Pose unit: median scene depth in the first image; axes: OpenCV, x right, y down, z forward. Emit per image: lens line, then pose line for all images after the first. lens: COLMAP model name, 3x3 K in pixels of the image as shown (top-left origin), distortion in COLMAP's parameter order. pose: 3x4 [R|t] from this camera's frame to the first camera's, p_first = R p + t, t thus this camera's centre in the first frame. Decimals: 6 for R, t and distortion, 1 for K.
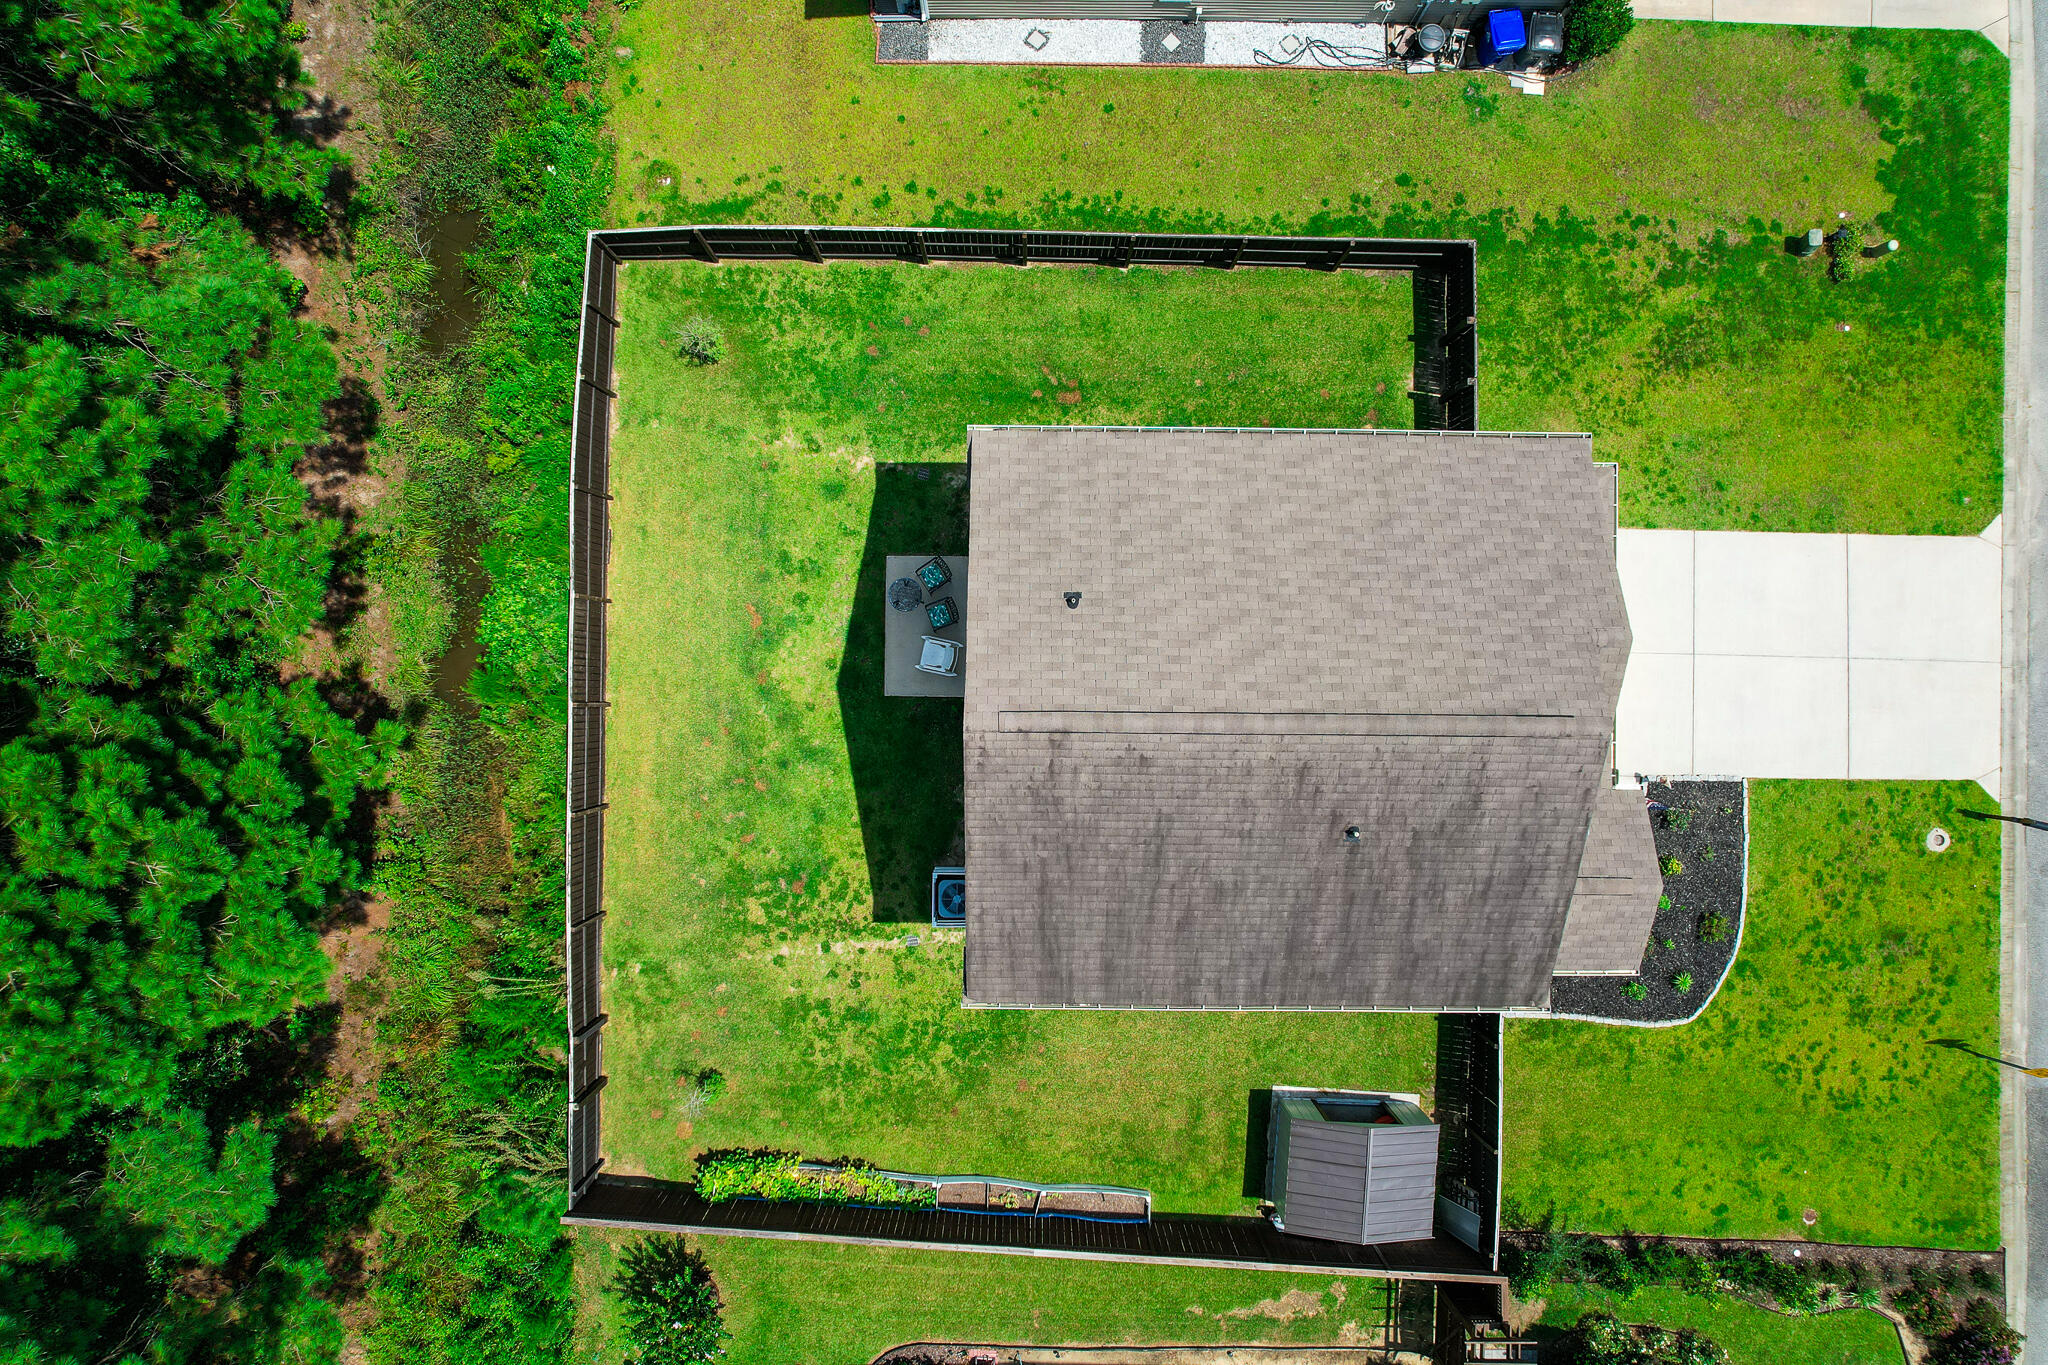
lens RADIAL K [[1309.4, 0, 1012.3], [0, 1309.4, 683.0], [0, 0, 1]] dist [-0.051295, 0.043617]
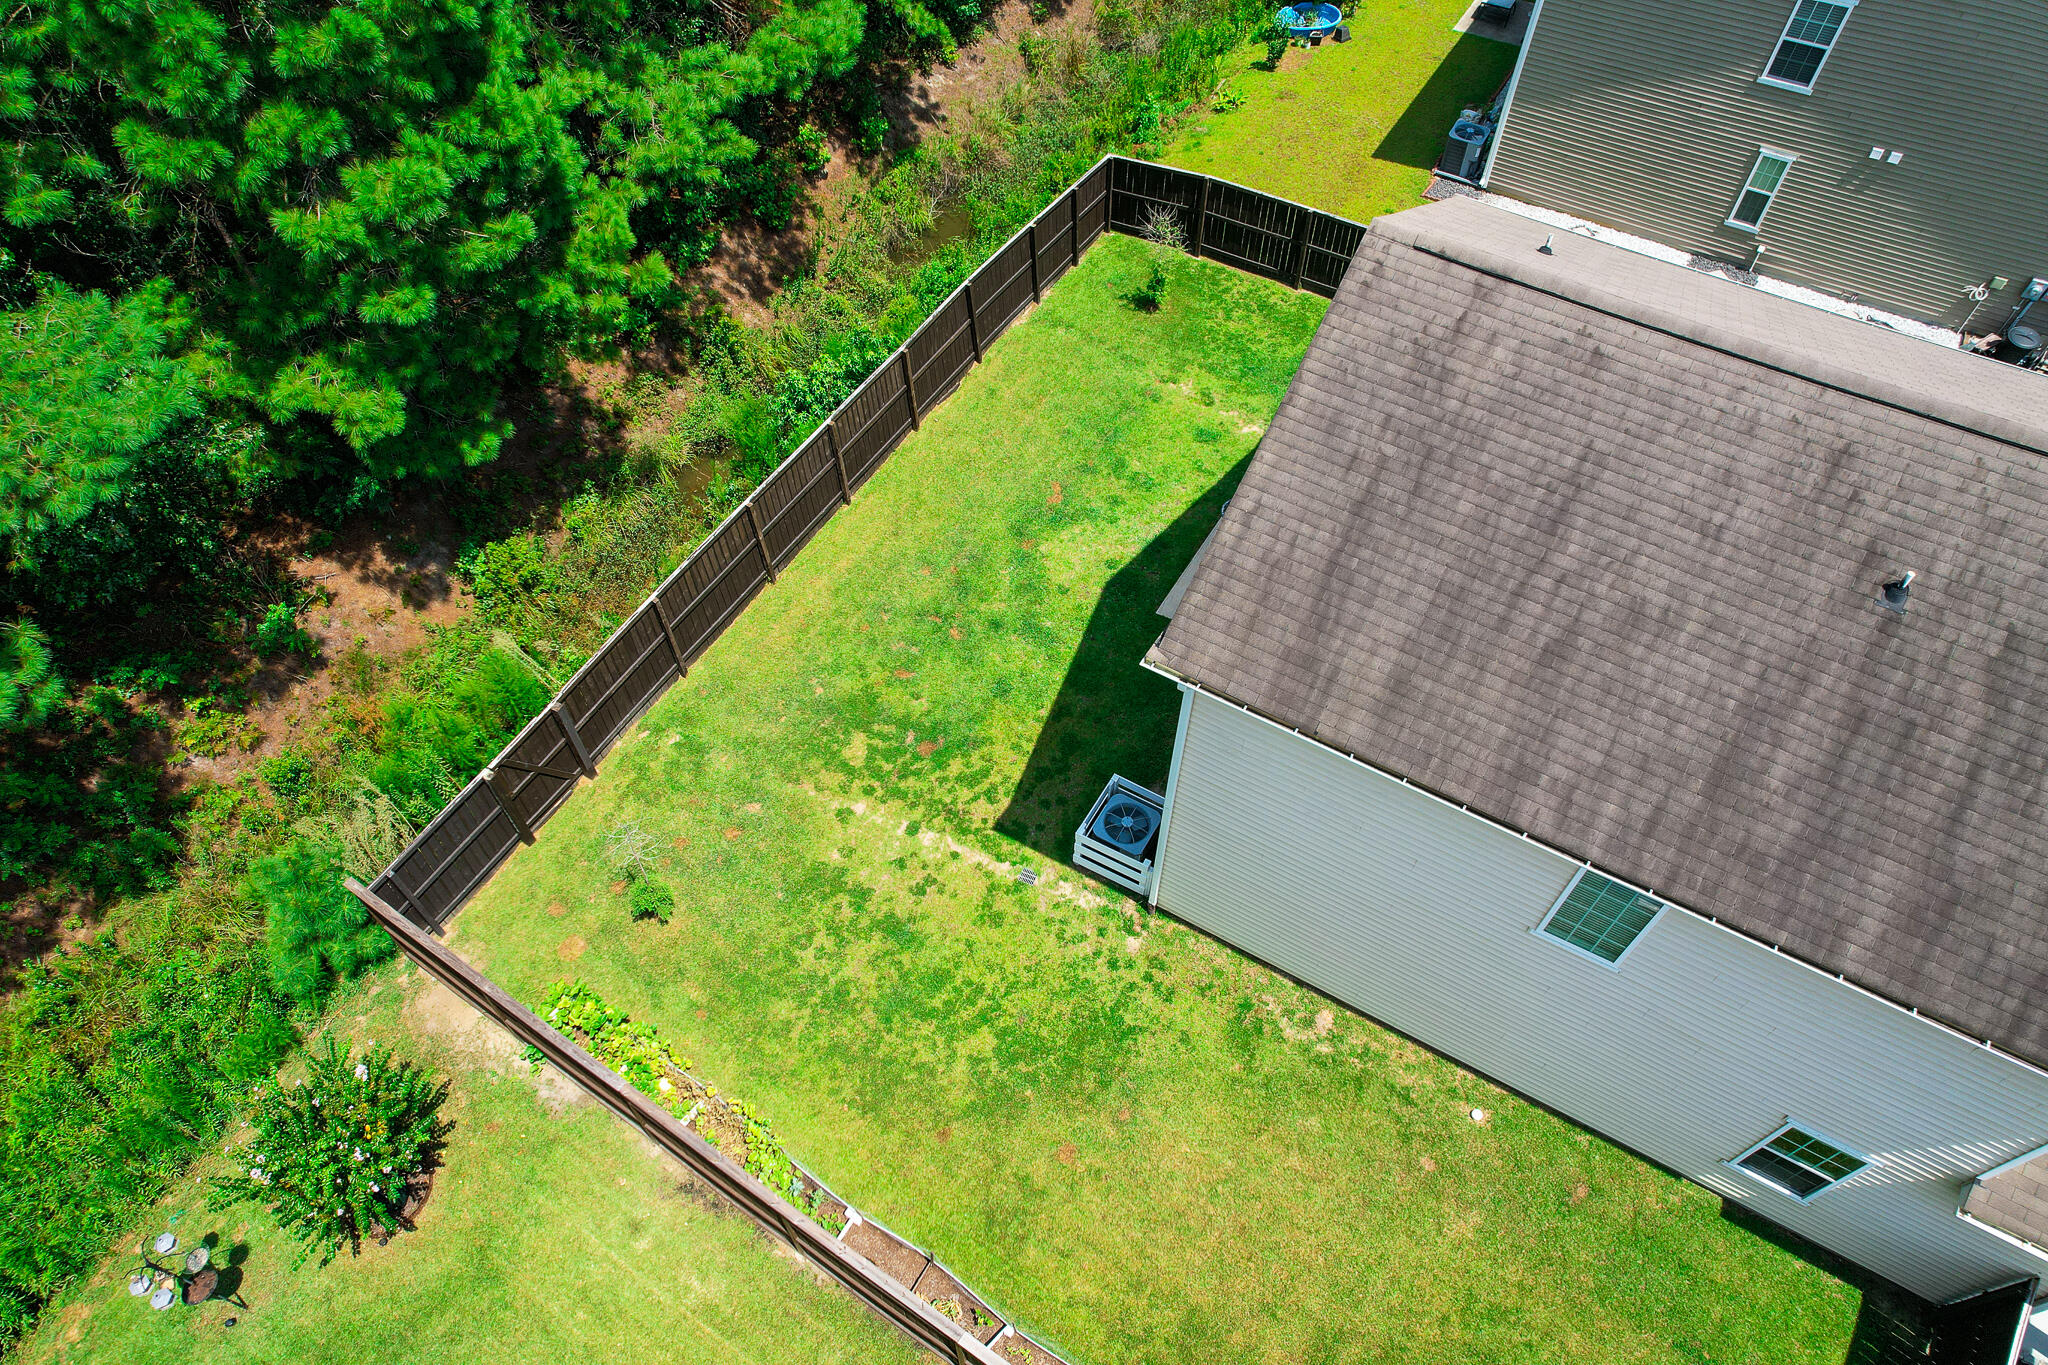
lens RADIAL K [[1309.4, 0, 1024.5], [0, 1309.4, 674.5], [0, 0, 1]] dist [-0.051295, 0.043617]
pose [[0.866270, 0.405080, -0.292381, 0.075465], [-0.499561, 0.697901, -0.513198, 0.468331], [-0.003833, 0.590630, 0.806933, 0.399258]]
